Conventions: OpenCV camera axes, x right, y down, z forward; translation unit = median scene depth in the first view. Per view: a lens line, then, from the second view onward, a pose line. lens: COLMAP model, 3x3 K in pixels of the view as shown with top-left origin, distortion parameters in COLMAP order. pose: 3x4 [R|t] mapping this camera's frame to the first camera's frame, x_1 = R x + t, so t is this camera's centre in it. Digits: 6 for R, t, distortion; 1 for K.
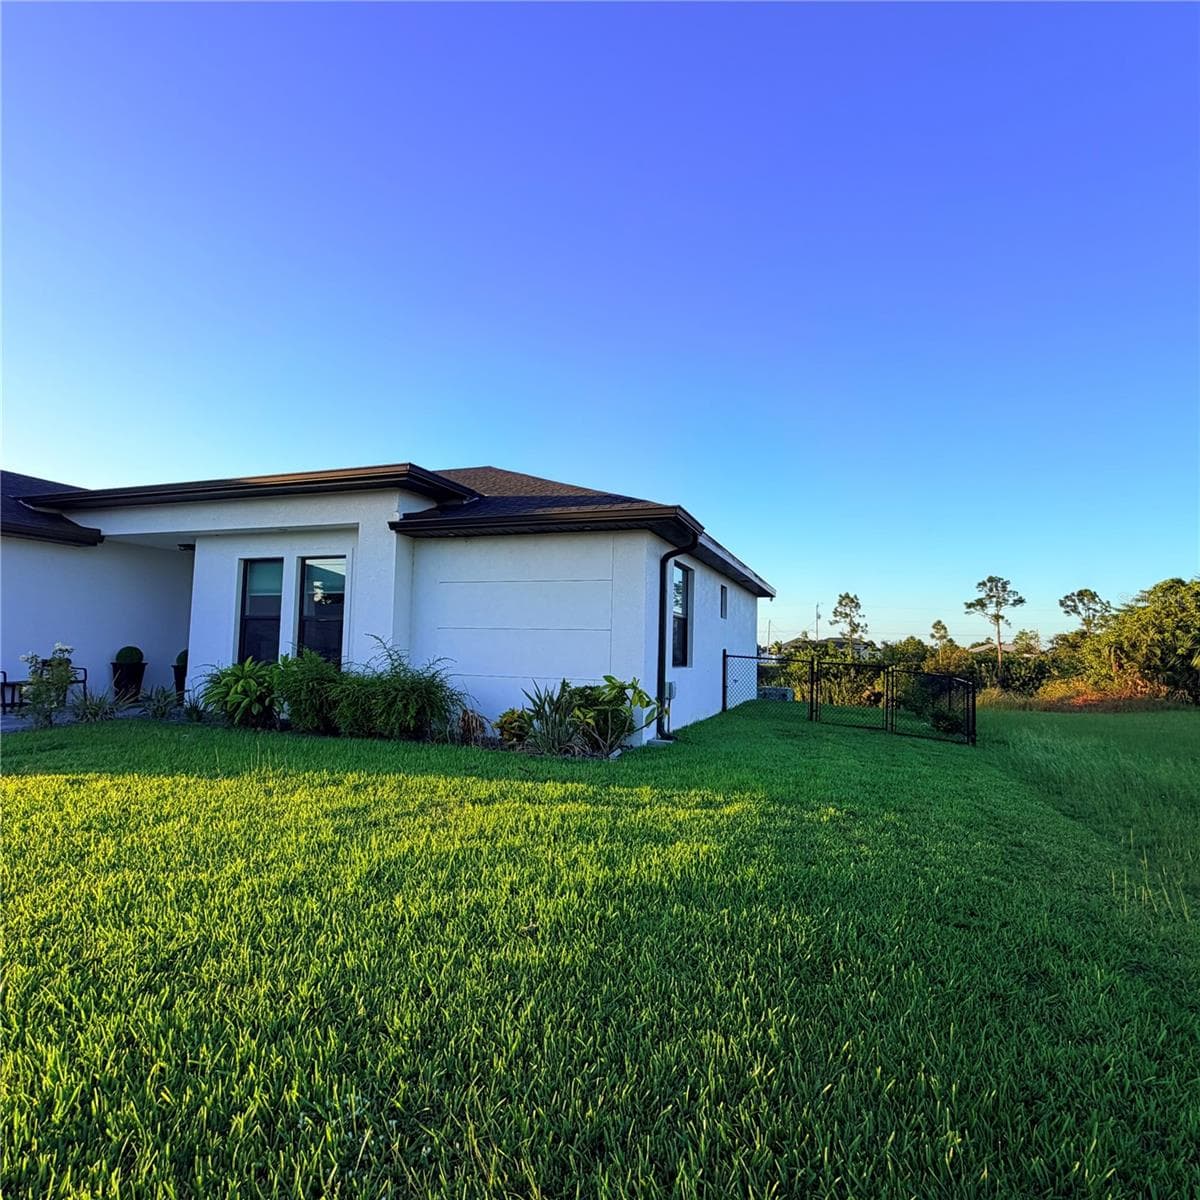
lens RADIAL K [[695.6, 0, 592.4], [0, 695.6, 595.1], [0, 0, 1]] dist [0.004265, 0.000394]
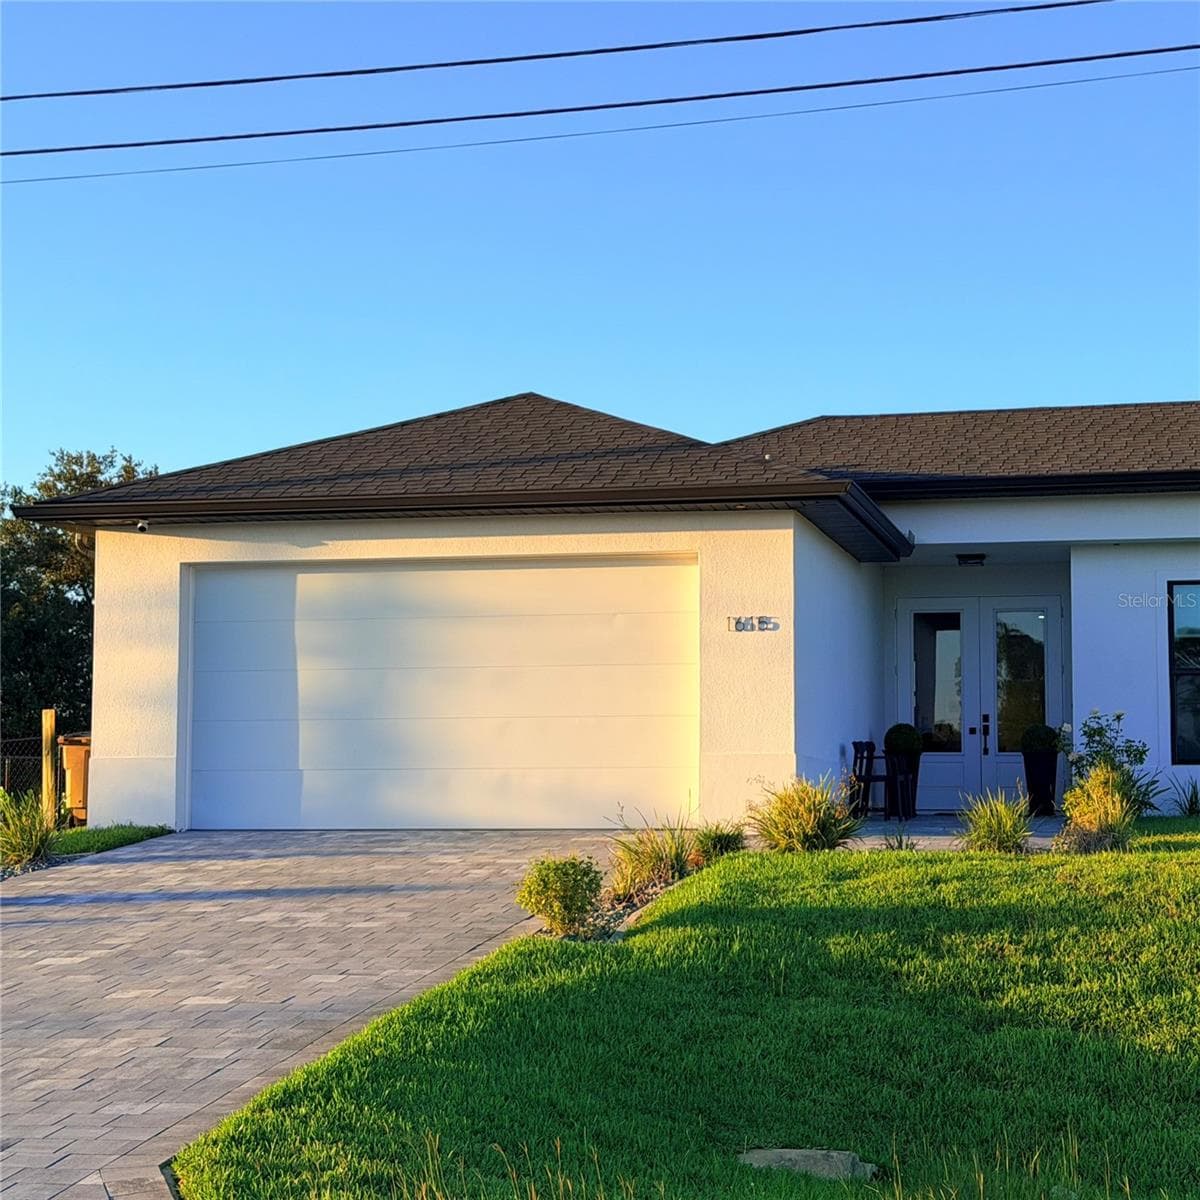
lens RADIAL K [[2351.0, 0, 631.1], [0, 2351.0, 608.4], [0, 0, 1]] dist [0.150585, 0.000000]
pose [[0.990479, -0.010966, 0.137224, -1.506696], [0.011676, 0.999922, -0.004373, -0.026600], [-0.137165, 0.005933, 0.990530, -1.281914]]
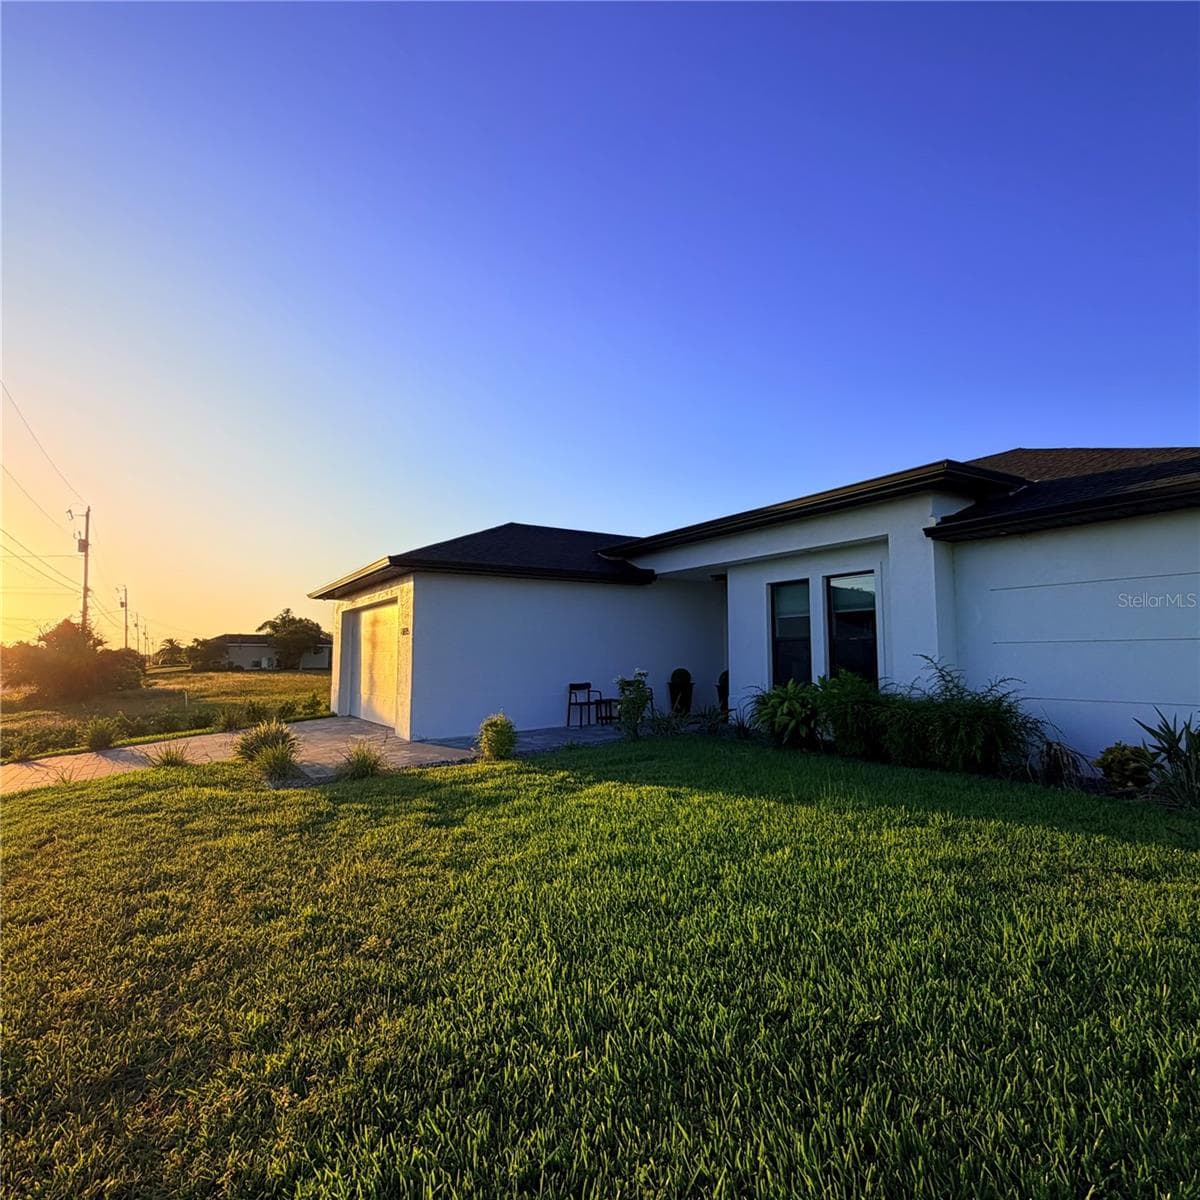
lens RADIAL K [[695.6, 0, 607.6], [0, 695.6, 594.5], [0, 0, 1]] dist [0.004265, 0.000394]
pose [[0.793308, -0.081303, -0.603368, -0.077173], [0.069887, 0.996653, -0.042410, -0.009705], [0.604796, -0.008523, 0.796335, 0.024710]]
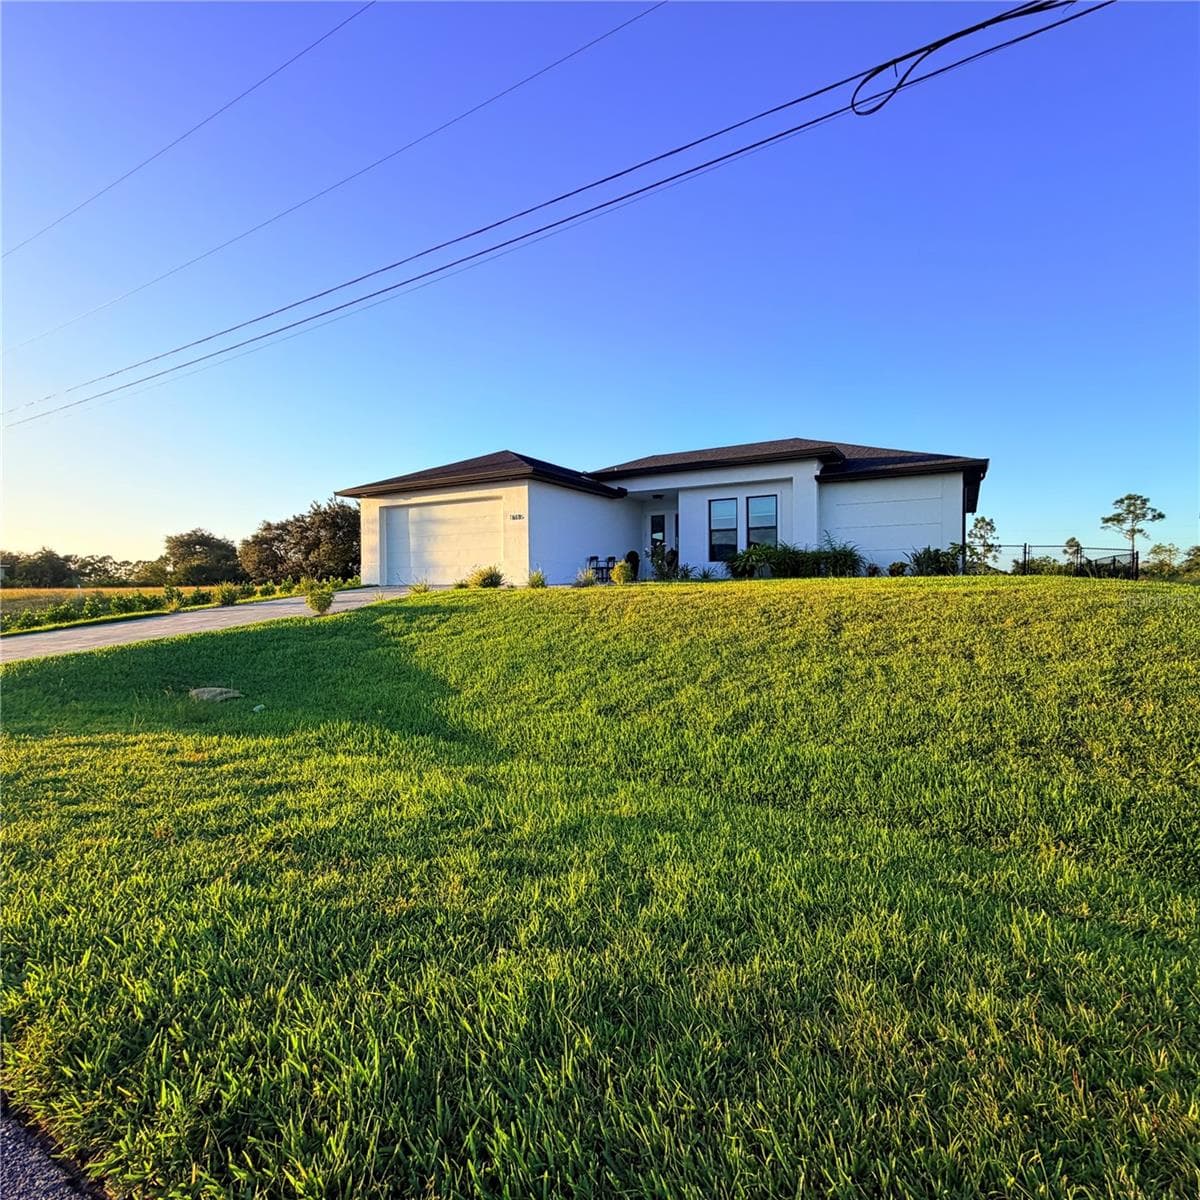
lens RADIAL K [[630.0, 0, 601.0], [0, 630.0, 609.7], [0, 0, 1]] dist [0.016354, 0.000717]
pose [[0.986374, -0.025314, -0.162561, -0.605209], [0.043550, 0.993020, 0.109615, 0.051744], [0.158651, -0.115201, 0.980591, -0.917552]]
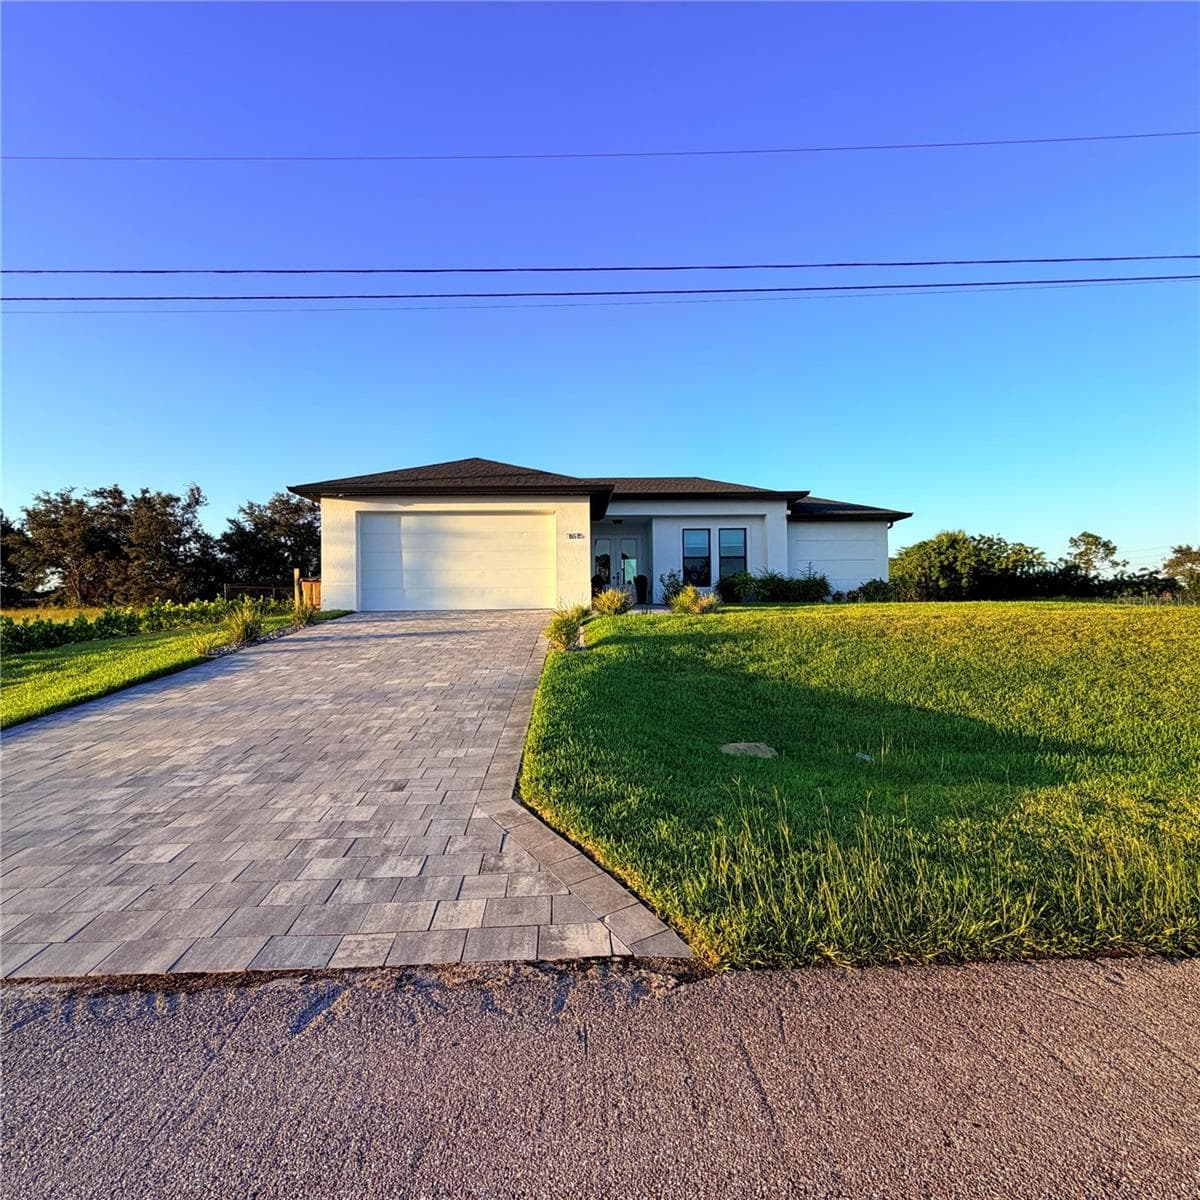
lens RADIAL K [[631.1, 0, 597.6], [0, 631.1, 602.2], [0, 0, 1]] dist [0.001838, 0.000487]
pose [[0.925063, -0.031537, 0.378502, -1.665423], [0.004233, 0.997341, 0.072753, 0.029640], [-0.379790, -0.065699, 0.922737, -0.713380]]
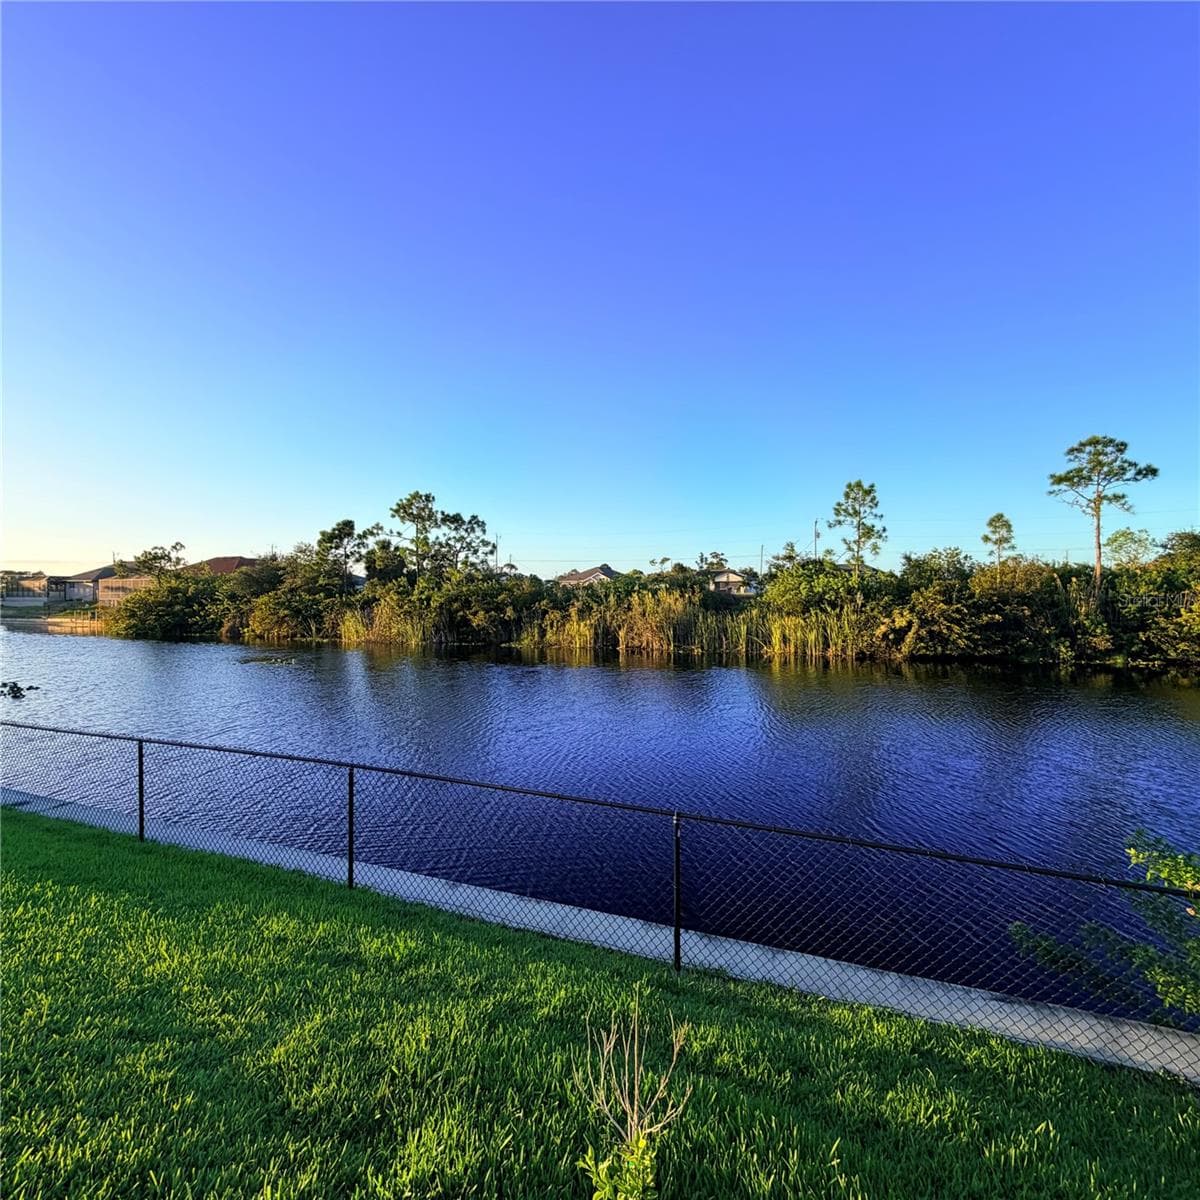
lens RADIAL K [[630.0, 0, 600.0], [0, 630.0, 607.1], [0, 0, 1]] dist [0.016354, 0.000717]
pose [[0.997696, -0.030102, -0.060795, 1.216265], [0.036633, 0.993329, 0.109342, 0.335686], [0.057098, -0.111317, 0.992143, 2.909428]]
